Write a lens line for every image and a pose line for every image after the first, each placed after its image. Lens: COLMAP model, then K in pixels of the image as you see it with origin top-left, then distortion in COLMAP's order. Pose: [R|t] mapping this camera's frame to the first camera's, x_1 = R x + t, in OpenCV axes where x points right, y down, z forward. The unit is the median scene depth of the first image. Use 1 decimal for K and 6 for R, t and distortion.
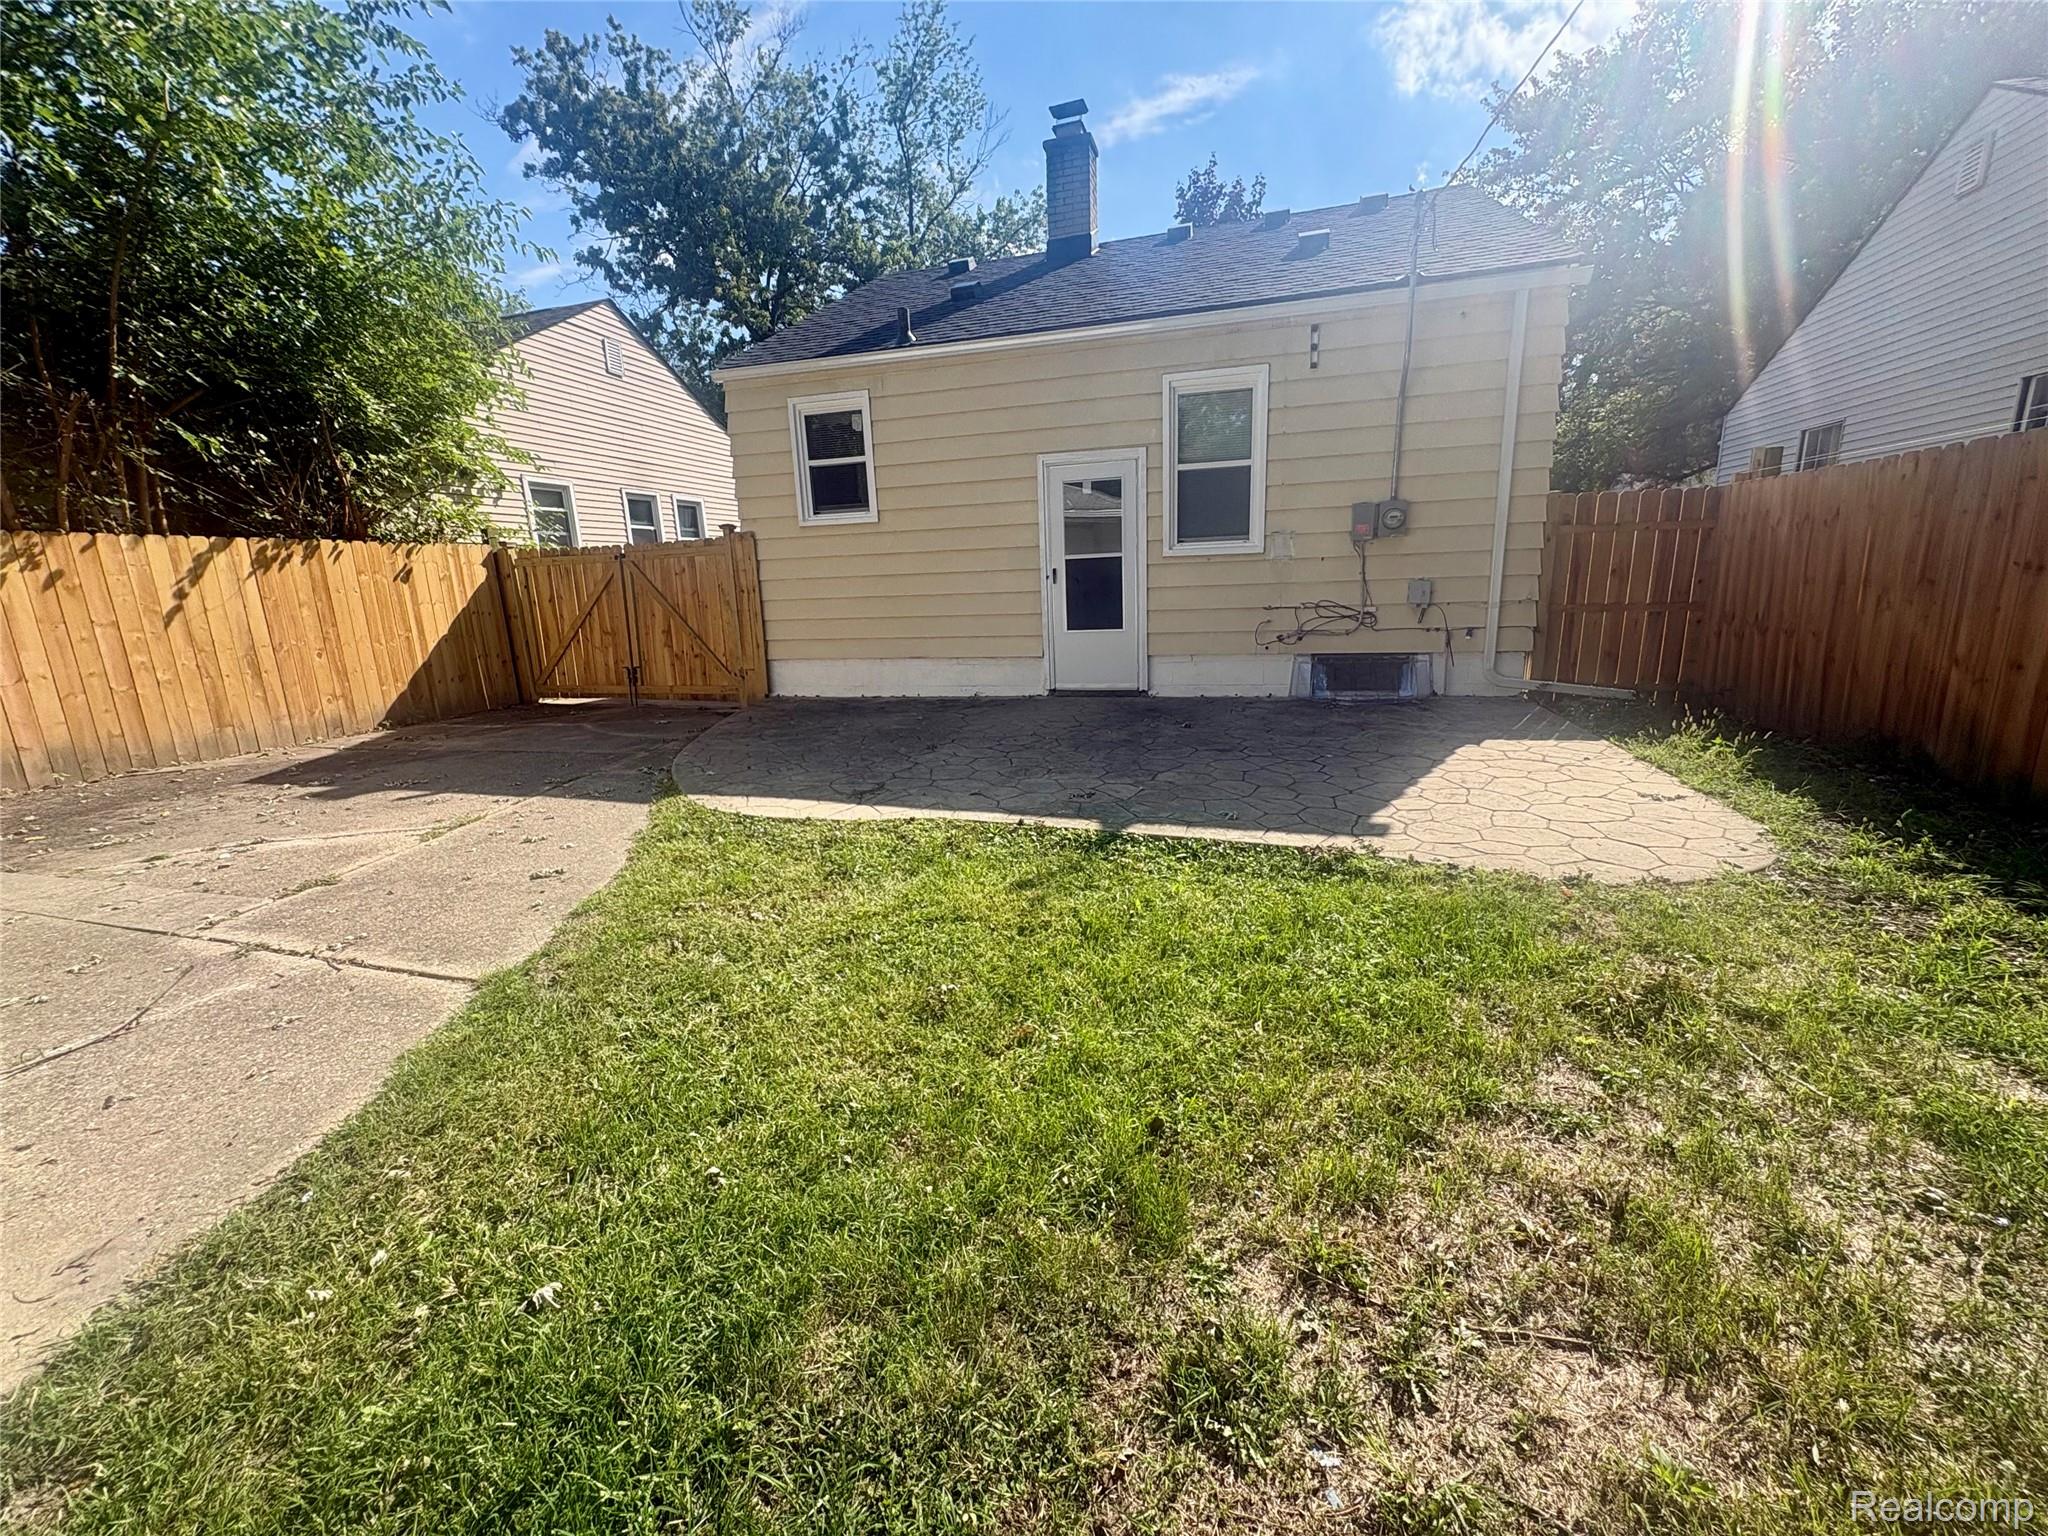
lens RADIAL K [[817.0, 0, 1031.7], [0, 817.0, 761.2], [0, 0, 1]] dist [0.020277, 0.000129]
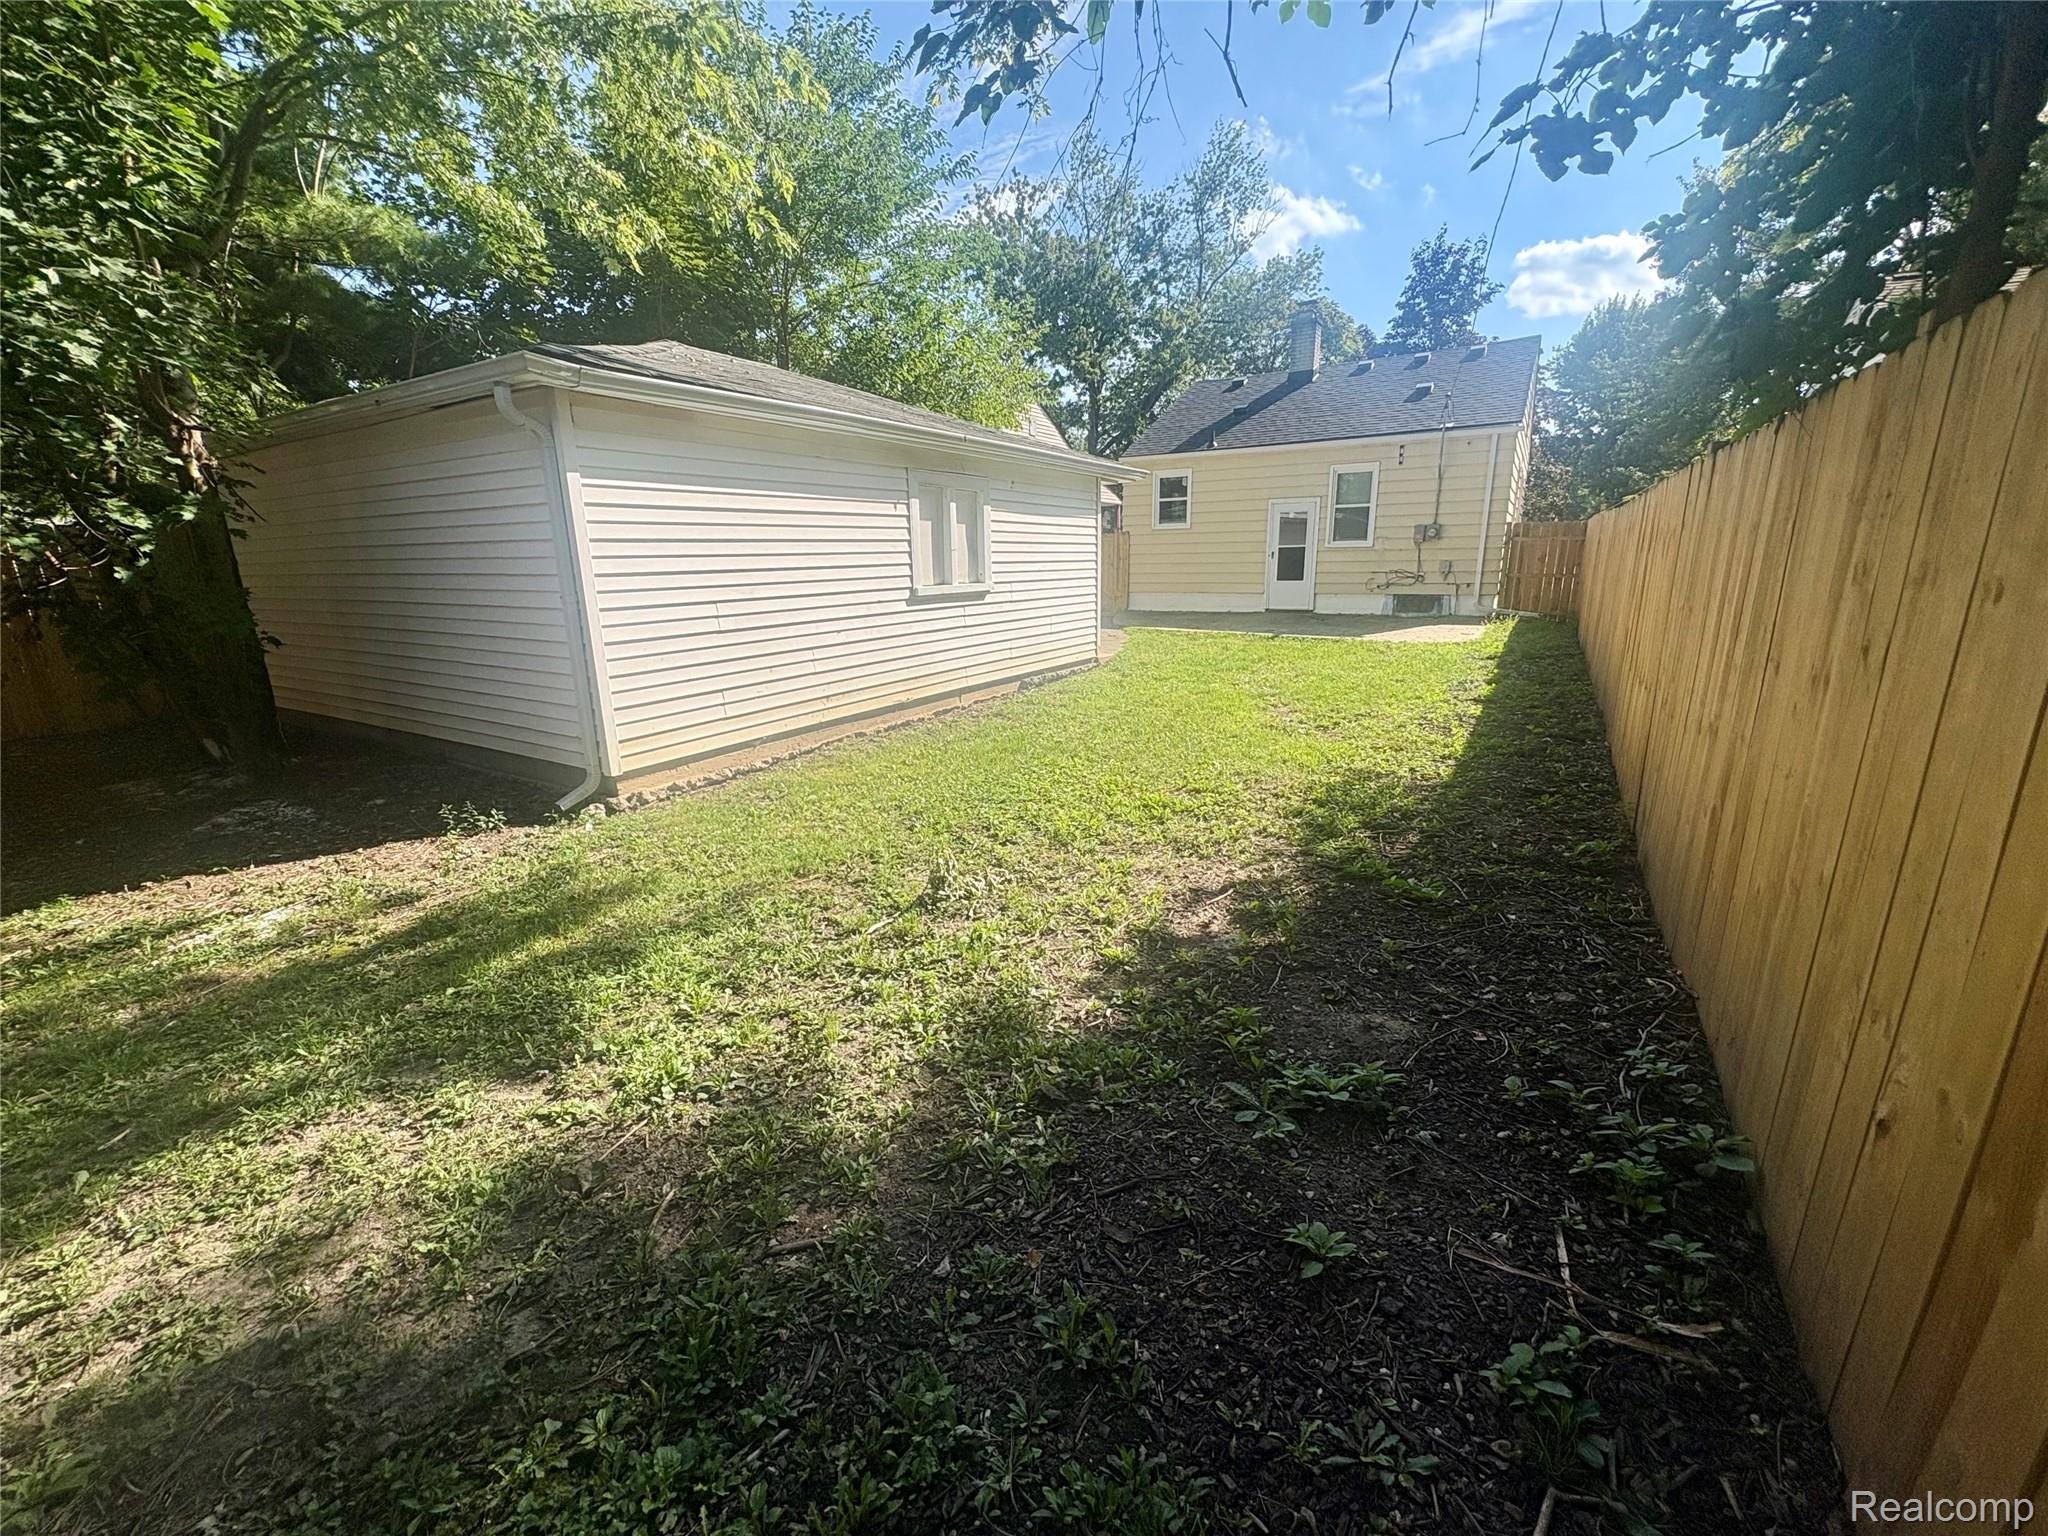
lens RADIAL K [[817.0, 0, 1020.5], [0, 817.0, 779.7], [0, 0, 1]] dist [0.020277, 0.000129]
pose [[0.959608, 0.093509, -0.265346, 0.018561], [-0.077519, 0.994521, 0.070131, 0.257710], [0.270450, -0.046729, 0.961599, -1.264548]]
